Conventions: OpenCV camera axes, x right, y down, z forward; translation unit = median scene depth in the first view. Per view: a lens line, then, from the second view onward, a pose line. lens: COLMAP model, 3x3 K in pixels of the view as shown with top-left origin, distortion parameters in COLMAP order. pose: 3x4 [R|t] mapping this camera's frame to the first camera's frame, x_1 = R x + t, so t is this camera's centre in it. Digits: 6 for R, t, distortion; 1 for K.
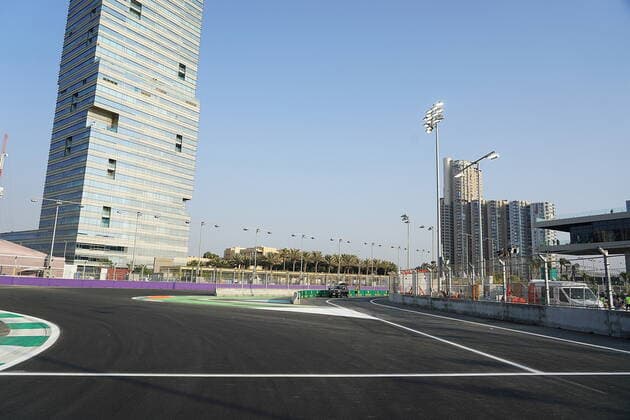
lens RADIAL K [[436.4, 0, 318.1], [0, 436.4, 207.6], [0, 0, 1]] dist [-0.009440, 0.003980]
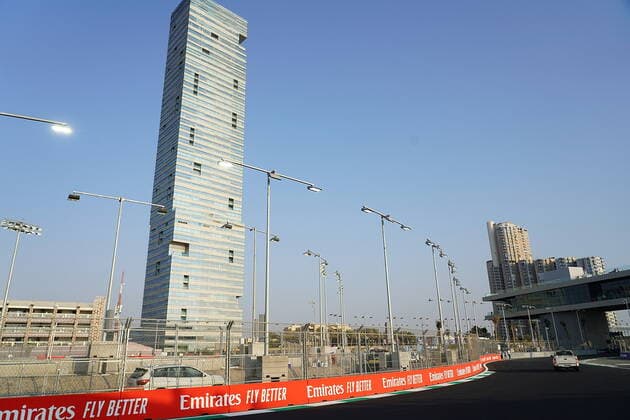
lens RADIAL K [[436.4, 0, 318.1], [0, 436.4, 207.6], [0, 0, 1]] dist [-0.009440, 0.003980]
pose [[0.981911, -0.112514, -0.152289, 0.190960], [0.087819, 0.983177, -0.160157, -0.056165], [0.167747, 0.143886, 0.975273, -0.349337]]
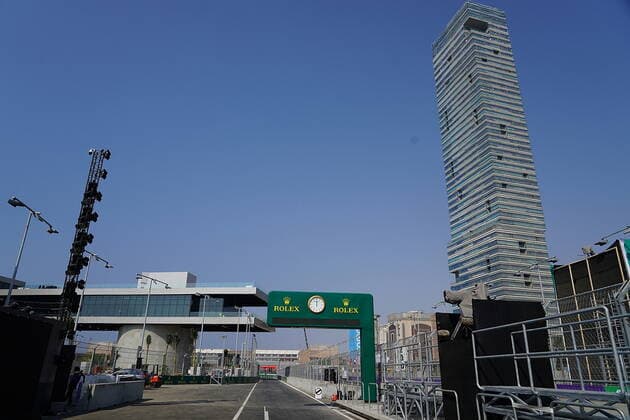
lens RADIAL K [[436.4, 0, 318.1], [0, 436.4, 207.6], [0, 0, 1]] dist [-0.009440, 0.003980]
pose [[-0.609745, -0.319641, -0.725287, 0.996035], [0.104047, 0.874877, -0.473038, 0.261585], [0.785739, -0.363896, -0.500194, 1.359317]]
